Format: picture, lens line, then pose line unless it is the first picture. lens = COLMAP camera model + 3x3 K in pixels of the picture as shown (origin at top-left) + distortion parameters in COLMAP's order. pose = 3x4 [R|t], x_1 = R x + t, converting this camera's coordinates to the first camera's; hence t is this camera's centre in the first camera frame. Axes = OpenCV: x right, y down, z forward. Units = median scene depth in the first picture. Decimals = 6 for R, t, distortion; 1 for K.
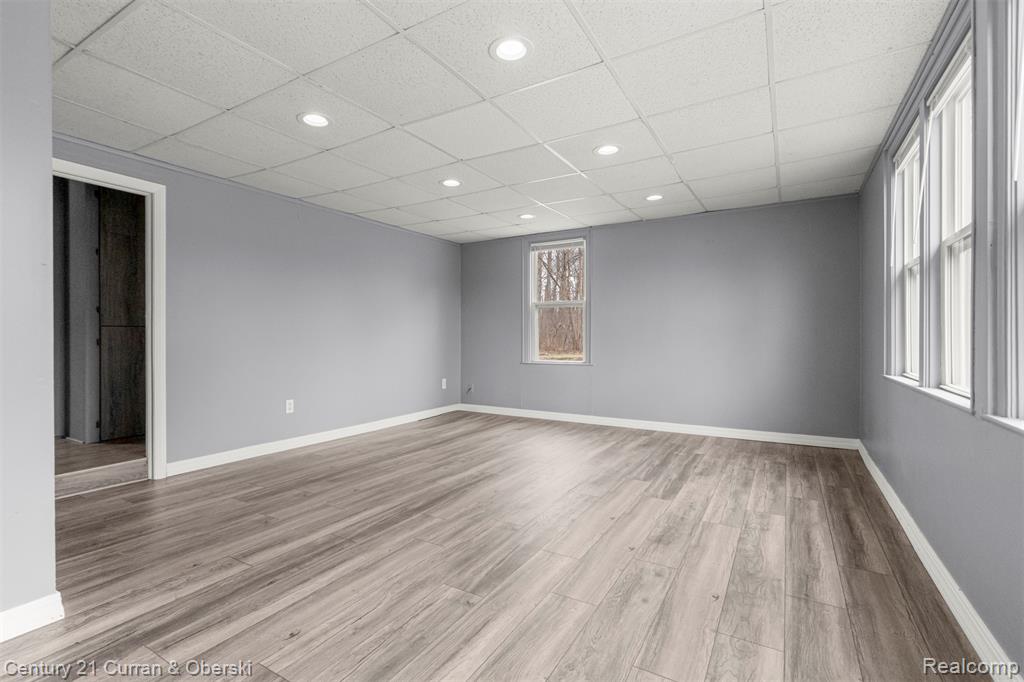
lens RADIAL K [[473.5, 0, 504.8], [0, 473.5, 337.4], [0, 0, 1]] dist [0.006411, -0.000179]
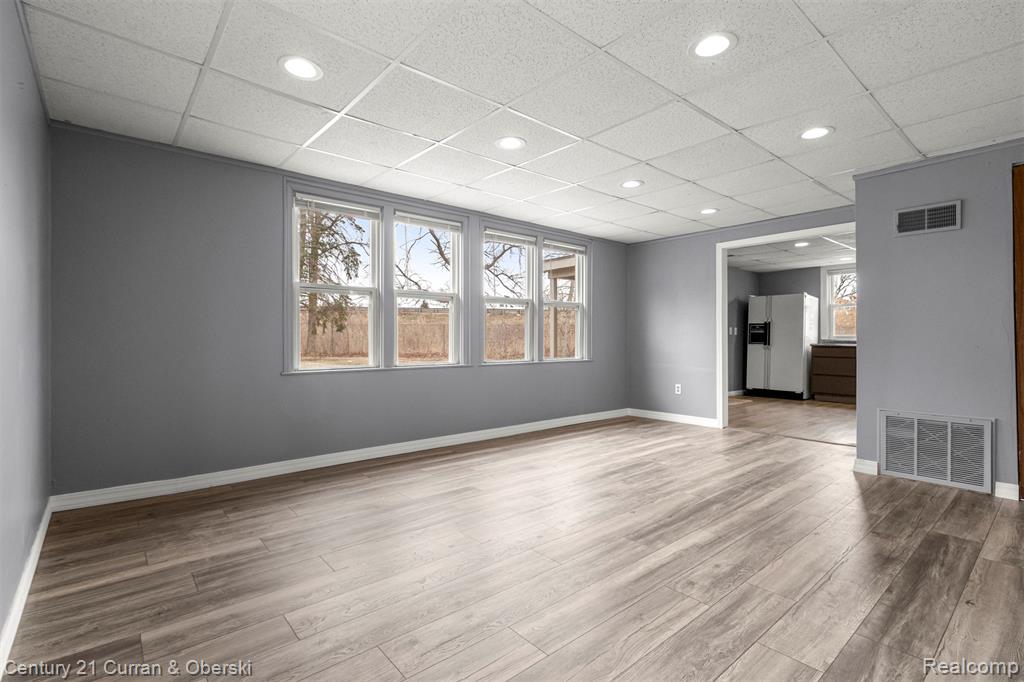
lens RADIAL K [[473.5, 0, 504.8], [0, 473.5, 337.4], [0, 0, 1]] dist [0.006411, -0.000179]
pose [[-0.945504, 0.001504, 0.325608, -0.087229], [0.000524, 0.999995, -0.003098, -0.002579], [-0.325611, -0.002759, -0.945500, 2.081848]]
